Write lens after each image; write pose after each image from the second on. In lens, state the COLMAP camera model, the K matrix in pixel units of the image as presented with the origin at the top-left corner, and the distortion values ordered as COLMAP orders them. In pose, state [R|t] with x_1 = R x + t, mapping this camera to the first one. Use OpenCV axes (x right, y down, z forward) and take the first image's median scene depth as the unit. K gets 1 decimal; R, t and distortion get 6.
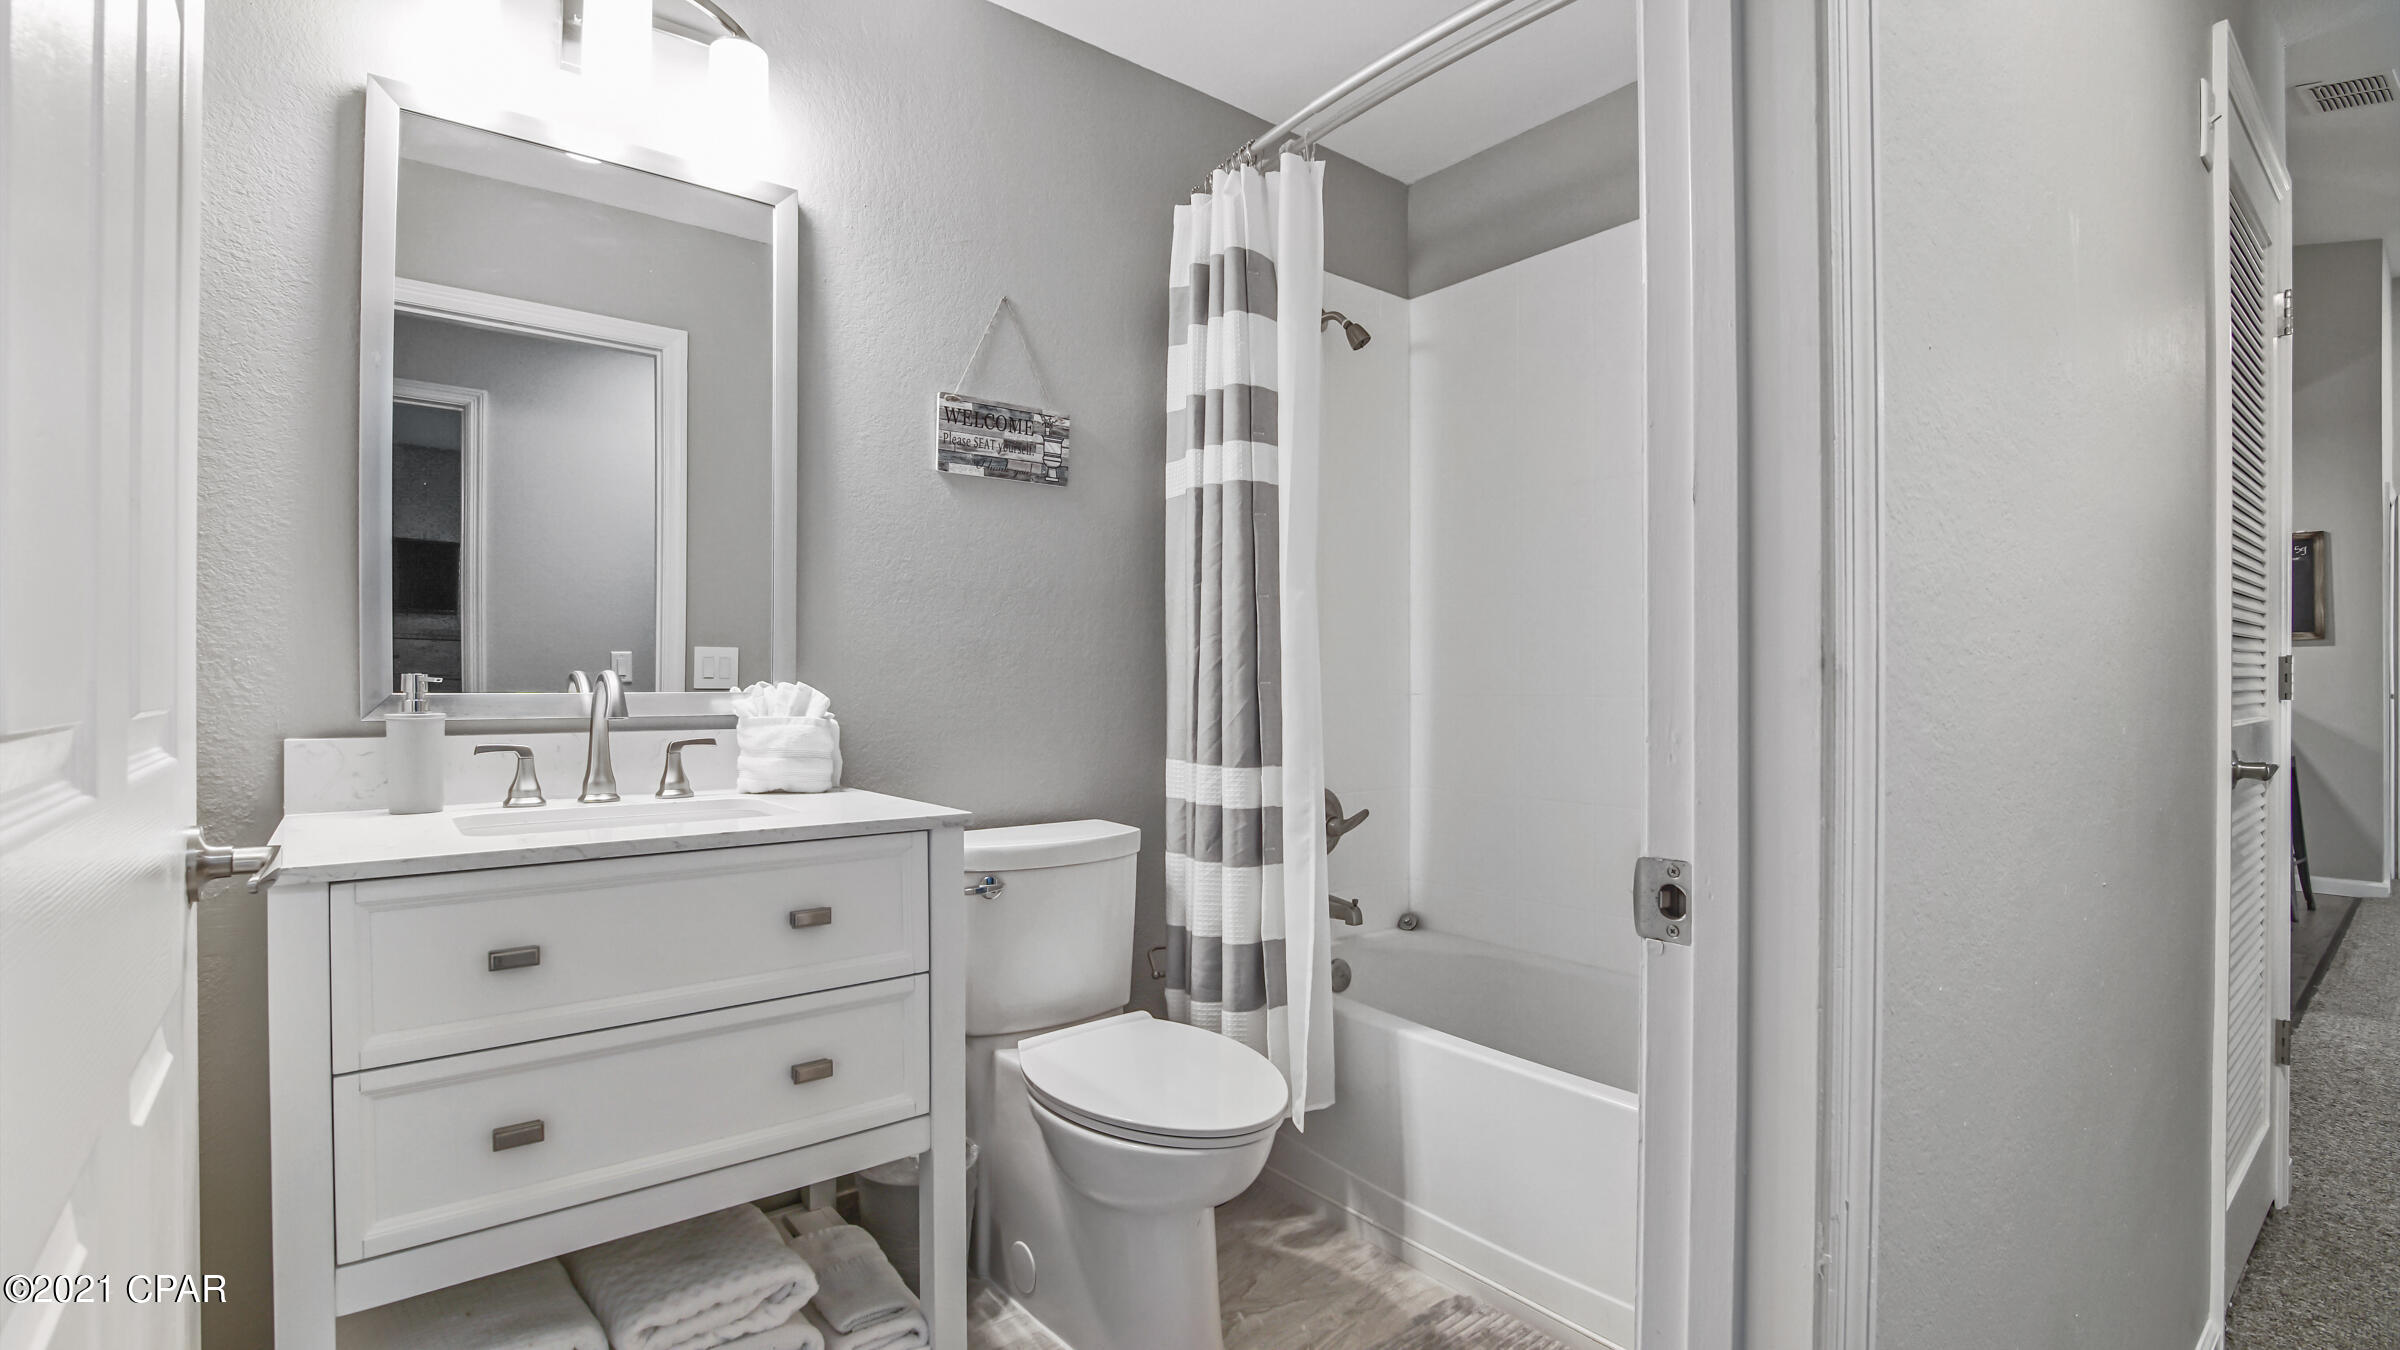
lens RADIAL K [[1082.4, 0, 1200.0], [0, 1082.4, 675.0], [0, 0, 1]] dist [-0.018670, -0.000104]
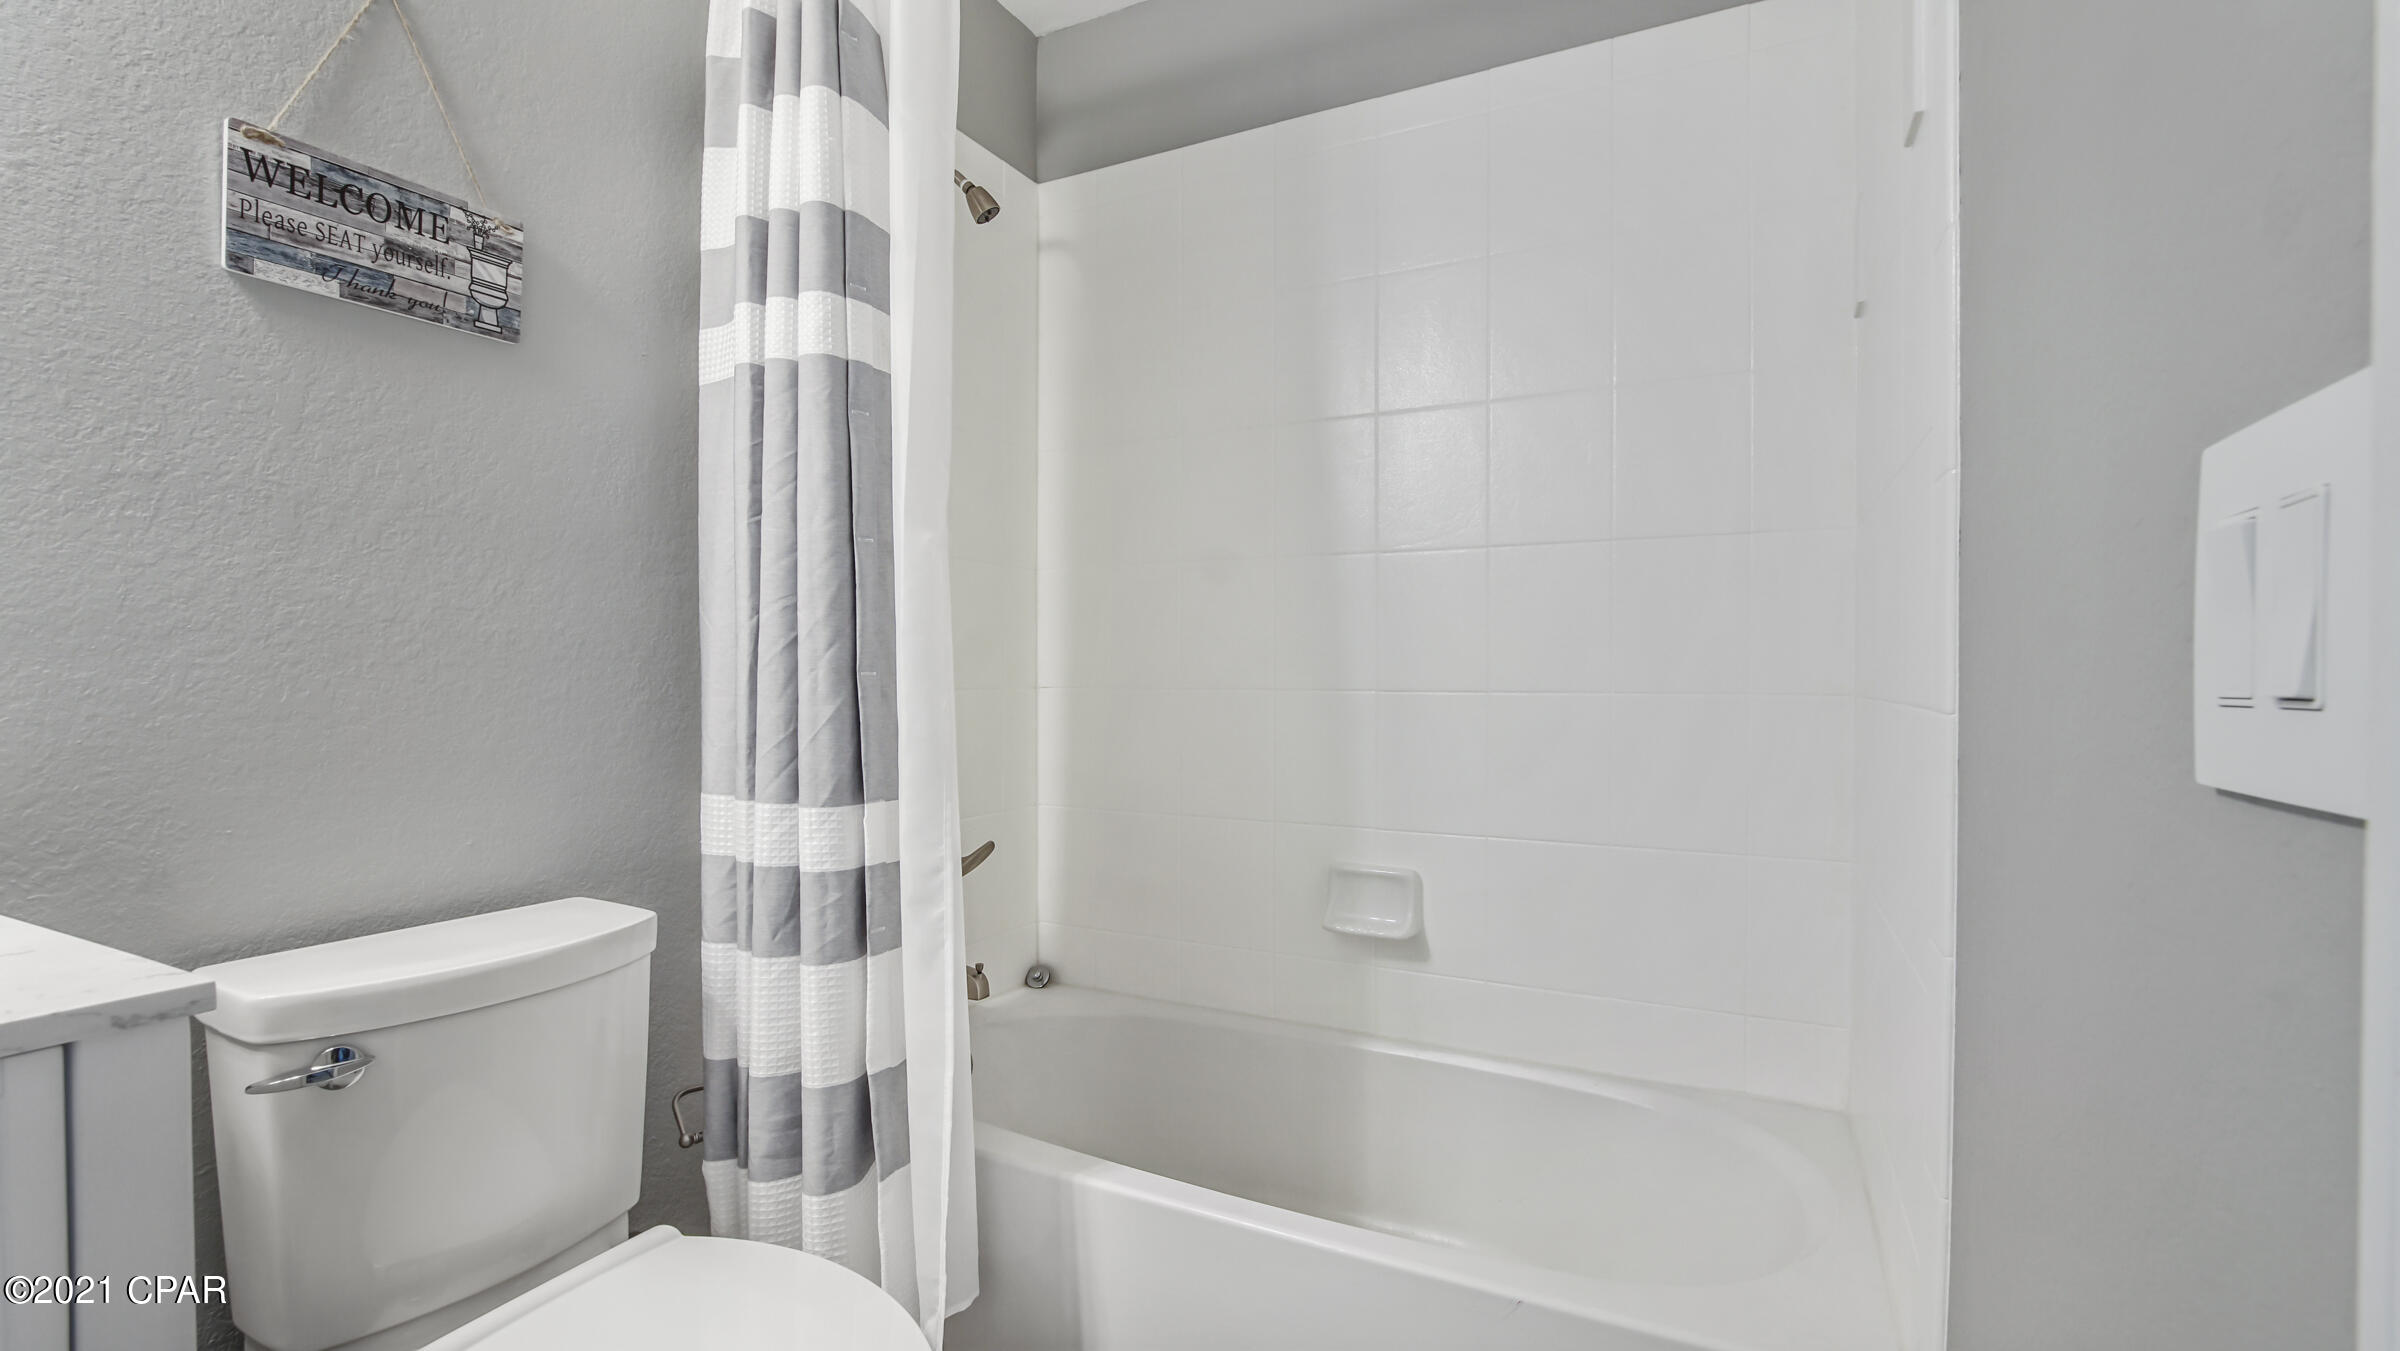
lens RADIAL K [[1082.4, 0, 1200.0], [0, 1082.4, 675.5], [0, 0, 1]] dist [-0.018670, -0.000104]
pose [[0.917655, -0.003375, 0.397363, -0.014625], [-0.000884, 0.999944, 0.010533, 0.001731], [-0.397376, -0.010017, 0.917601, 0.324819]]
